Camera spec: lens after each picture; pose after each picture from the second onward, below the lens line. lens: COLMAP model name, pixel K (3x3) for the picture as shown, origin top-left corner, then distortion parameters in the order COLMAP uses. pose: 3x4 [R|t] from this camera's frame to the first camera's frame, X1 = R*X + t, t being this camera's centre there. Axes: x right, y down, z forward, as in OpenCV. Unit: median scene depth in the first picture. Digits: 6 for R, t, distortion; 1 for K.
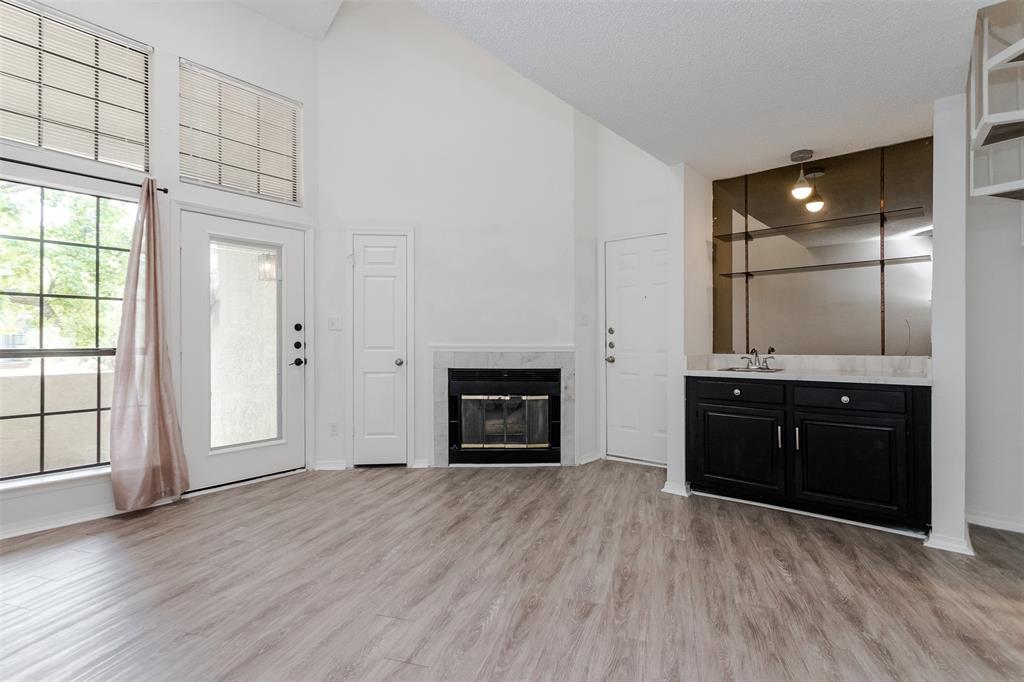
lens RADIAL K [[492.9, 0, 520.2], [0, 492.9, 337.8], [0, 0, 1]] dist [0.005438, 0.000800]
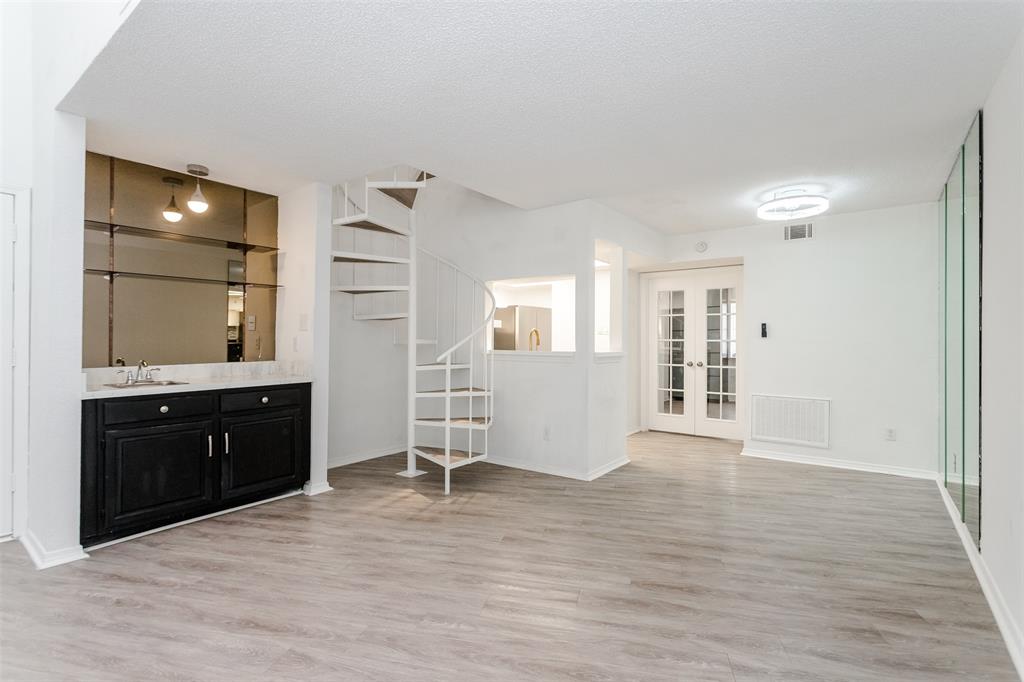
lens RADIAL K [[484.8, 0, 507.3], [0, 484.8, 338.5], [0, 0, 1]] dist [-0.001430, -0.000282]
pose [[-0.042470, 0.007263, 0.999071, -0.437962], [-0.002189, 0.999970, -0.007363, -0.012758], [-0.999095, -0.002500, -0.042453, 0.377637]]
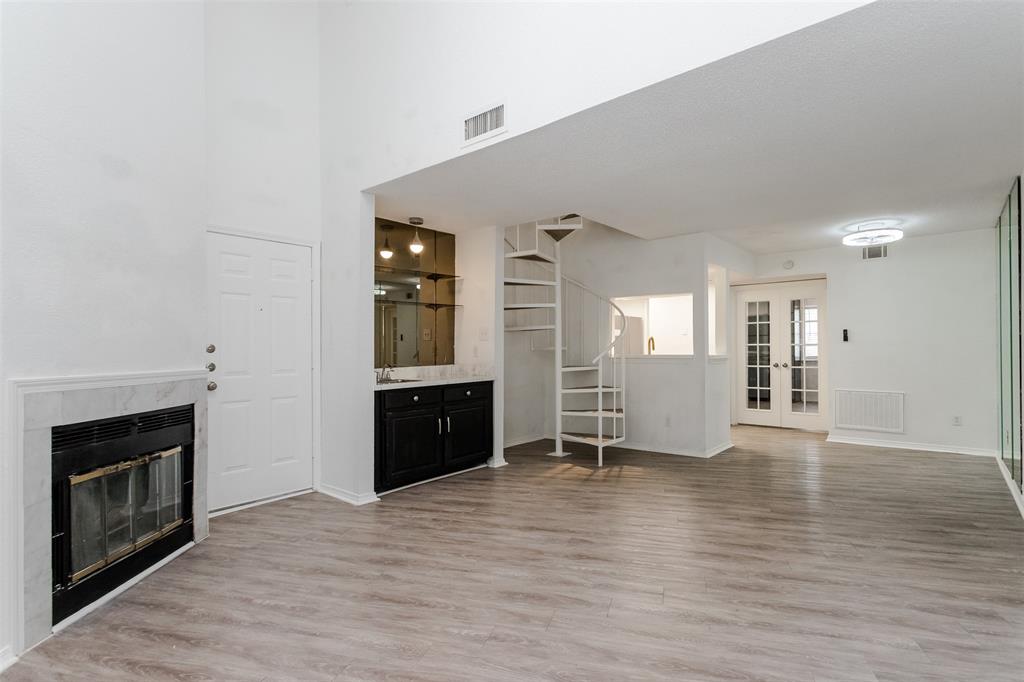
lens RADIAL K [[504.4, 0, 527.8], [0, 504.4, 345.9], [0, 0, 1]] dist [-0.001912, 0.000169]
pose [[-0.002674, 0.006275, 0.999977, -0.782507], [0.009586, 0.999935, -0.006250, -0.011494], [-0.999950, 0.009569, -0.002734, 0.662212]]
